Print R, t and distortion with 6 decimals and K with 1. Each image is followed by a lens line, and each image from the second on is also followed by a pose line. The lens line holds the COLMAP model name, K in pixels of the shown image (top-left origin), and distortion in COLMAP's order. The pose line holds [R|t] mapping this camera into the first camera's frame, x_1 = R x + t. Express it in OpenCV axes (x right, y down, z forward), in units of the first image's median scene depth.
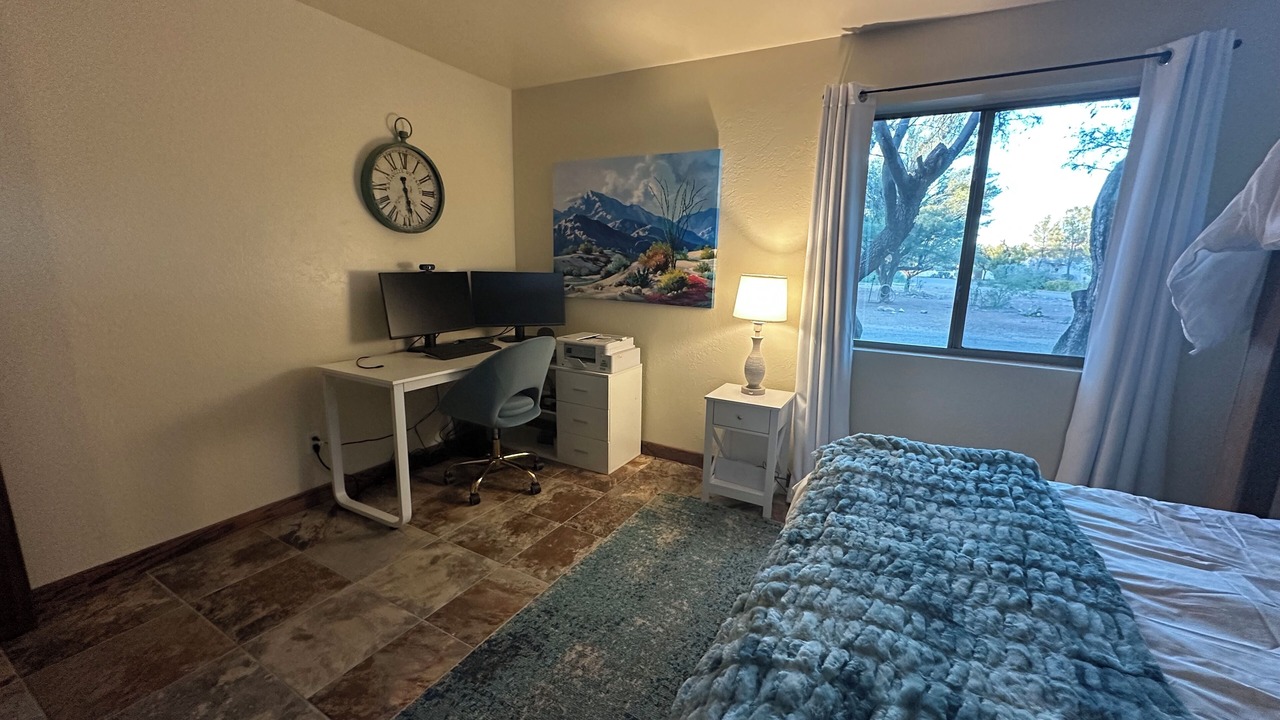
lens RADIAL K [[506.5, 0, 647.8], [0, 506.5, 363.7], [0, 0, 1]] dist [-0.004100, 0.000167]
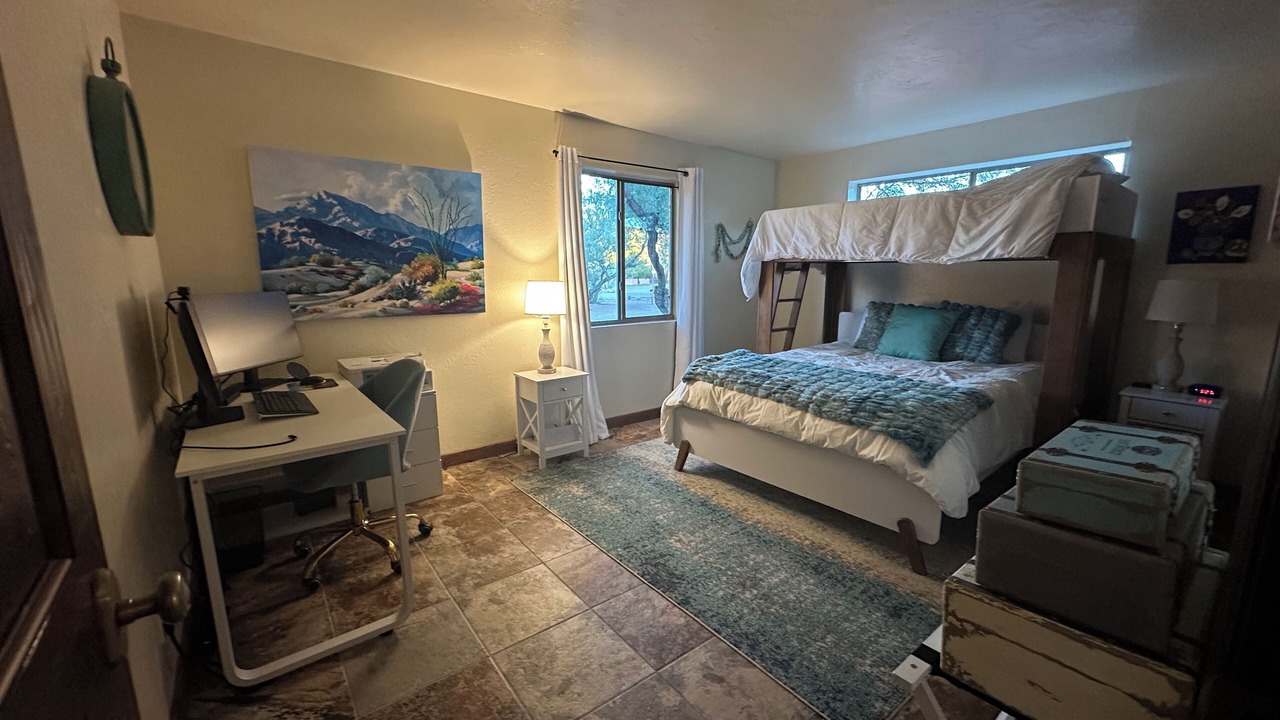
lens RADIAL K [[506.5, 0, 639.3], [0, 506.5, 361.1], [0, 0, 1]] dist [-0.004100, 0.000167]
pose [[0.384958, -0.185068, 0.904189, -0.756932], [0.197981, 0.973442, 0.114952, -0.063511], [-0.901449, 0.134760, 0.411375, 0.233711]]
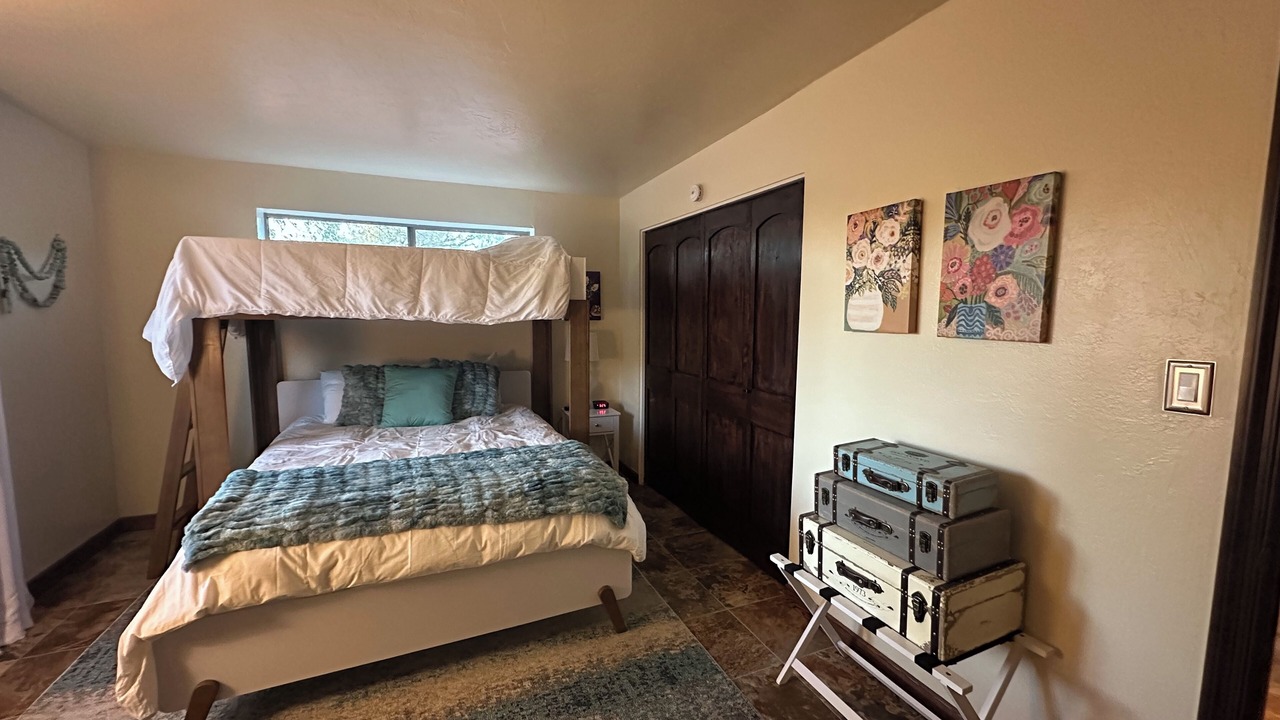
lens RADIAL K [[506.5, 0, 642.6], [0, 506.5, 361.7], [0, 0, 1]] dist [-0.004100, 0.000167]
pose [[-0.795887, -0.088344, 0.598965, -0.445270], [0.097483, 0.957691, 0.270786, -0.176619], [-0.597545, 0.273904, -0.753602, 0.630794]]
